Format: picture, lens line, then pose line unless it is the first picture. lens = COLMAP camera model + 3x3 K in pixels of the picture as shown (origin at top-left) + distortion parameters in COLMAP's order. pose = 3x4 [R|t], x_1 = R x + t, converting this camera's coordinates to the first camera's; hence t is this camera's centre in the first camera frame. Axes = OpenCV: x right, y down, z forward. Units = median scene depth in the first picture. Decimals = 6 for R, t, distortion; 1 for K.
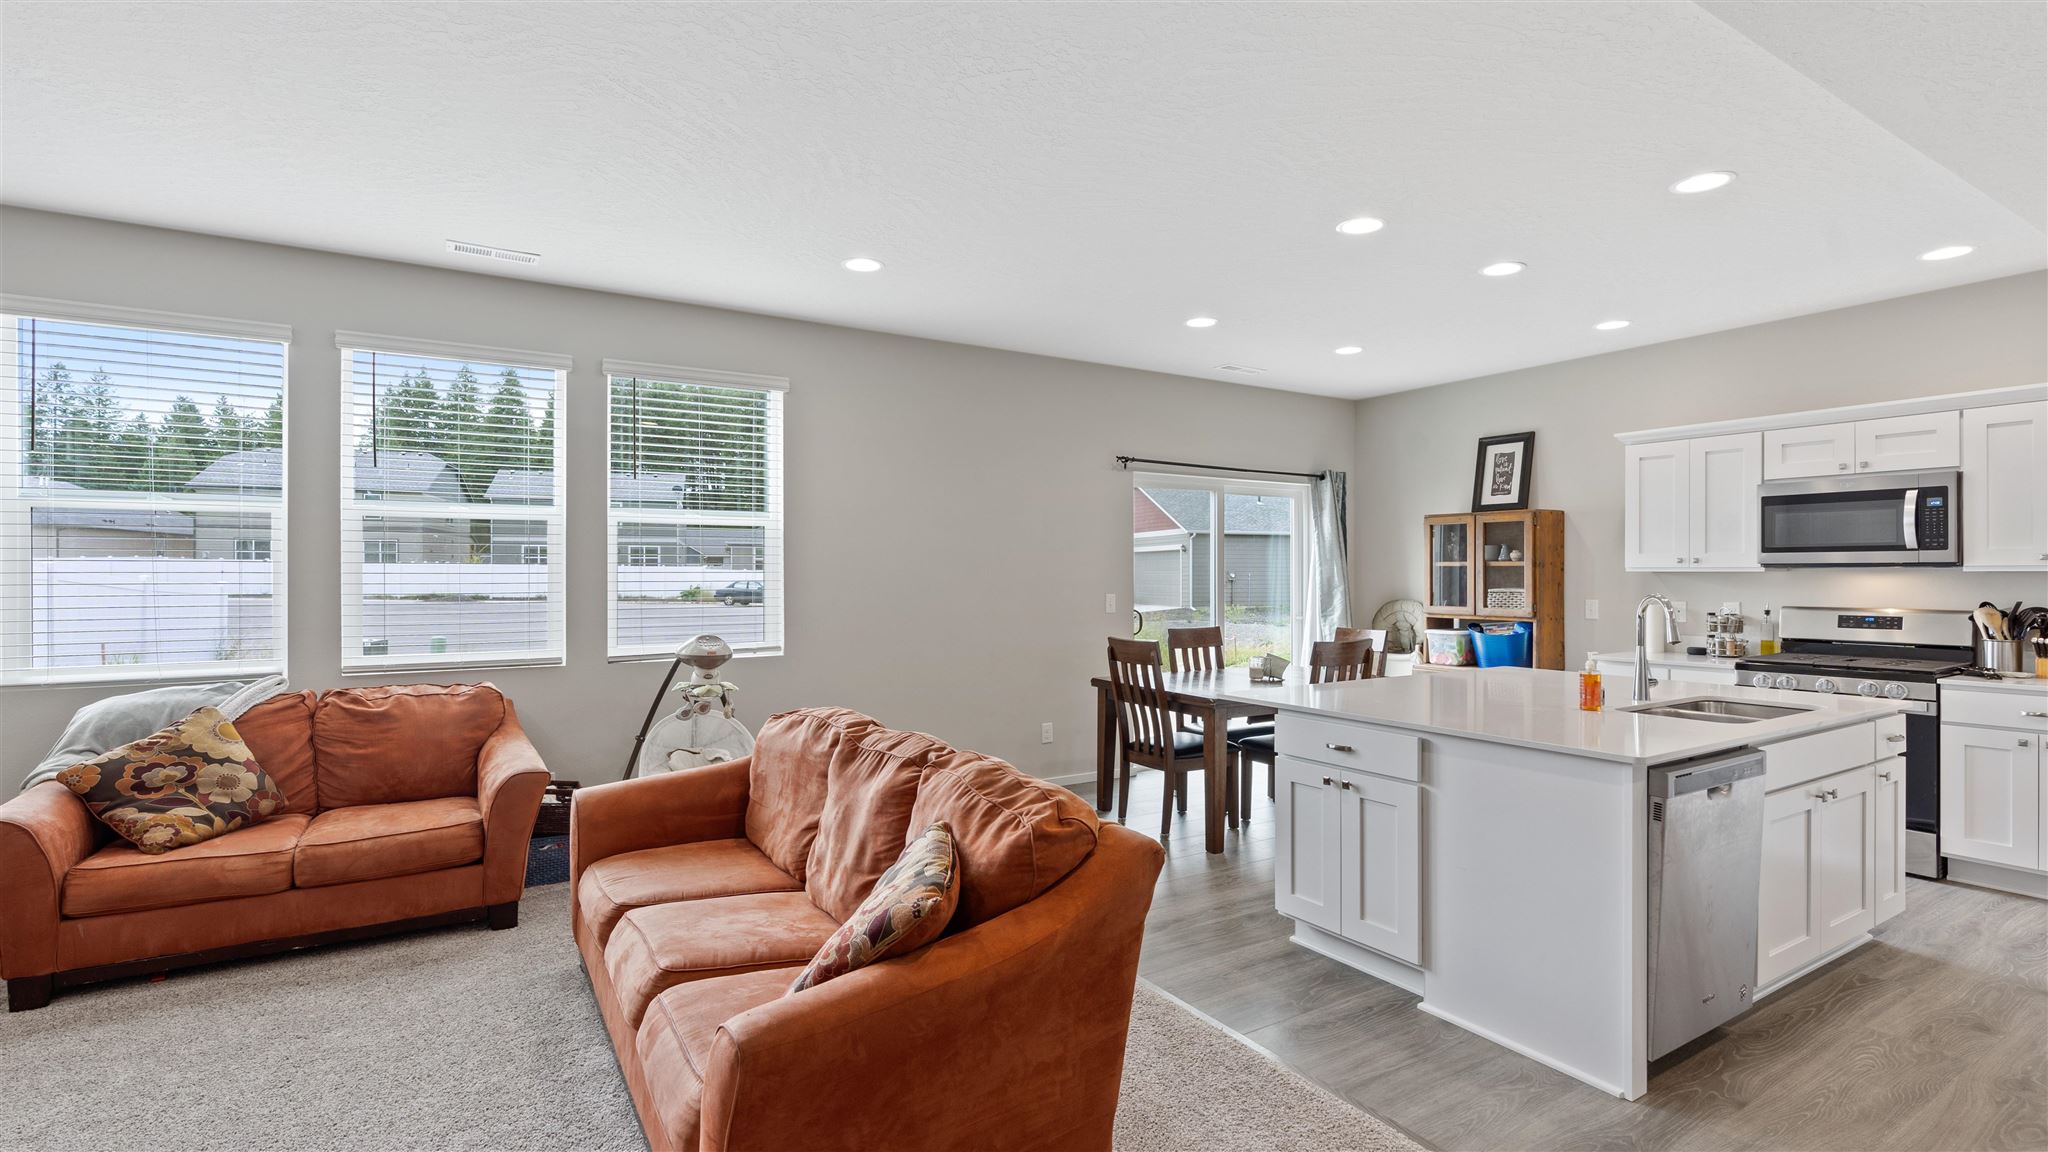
lens RADIAL K [[932.7, 0, 1024.0], [0, 932.7, 576.0], [0, 0, 1]] dist [0.000418, 0.000158]
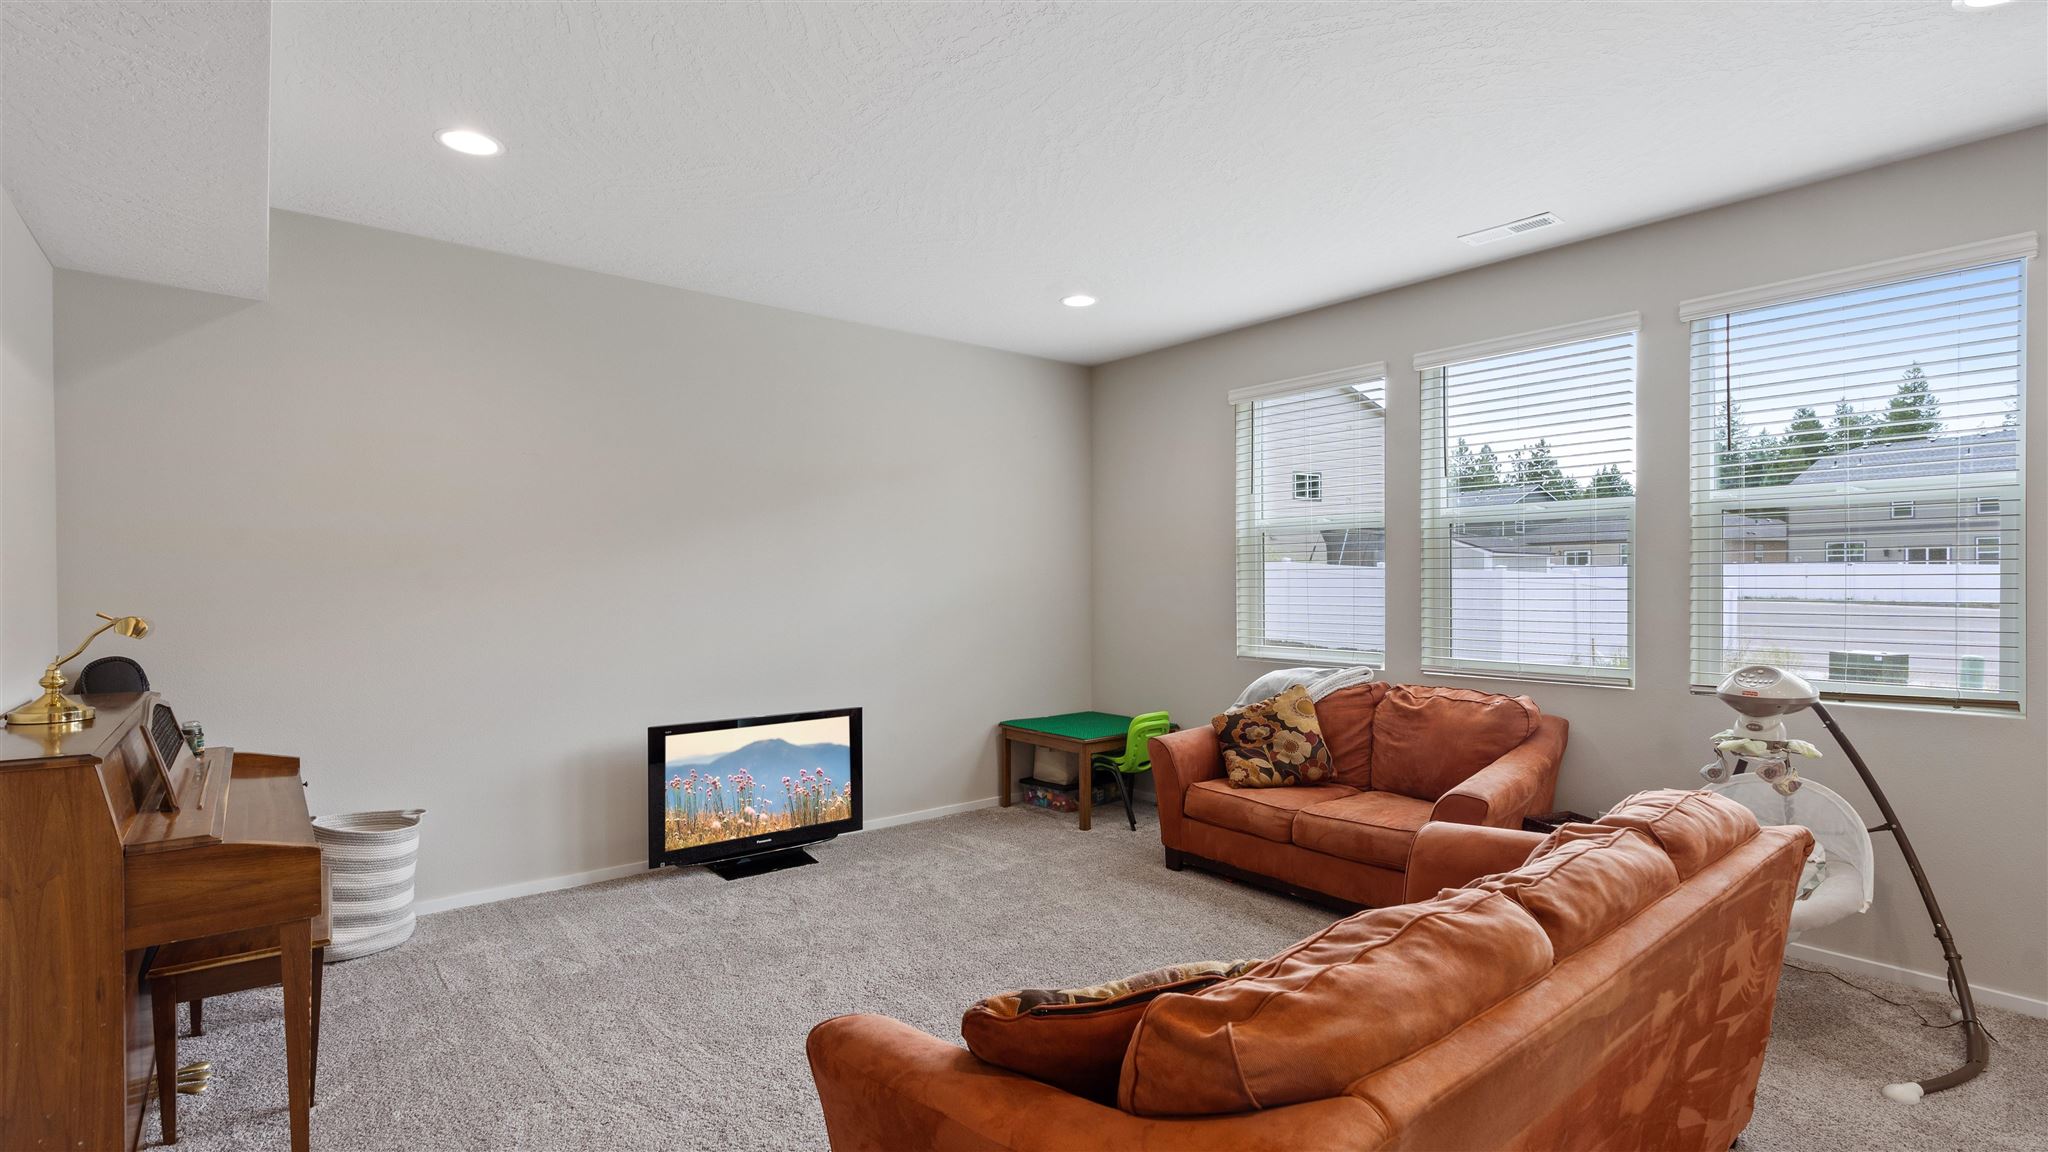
lens RADIAL K [[936.6, 0, 1024.0], [0, 936.6, 576.0], [0, 0, 1]] dist [0.000068, 0.000022]
pose [[0.130162, -0.007366, -0.991465, 0.345751], [0.003500, 0.999970, -0.006970, -0.000027], [0.991487, -0.002563, 0.130184, 0.483671]]
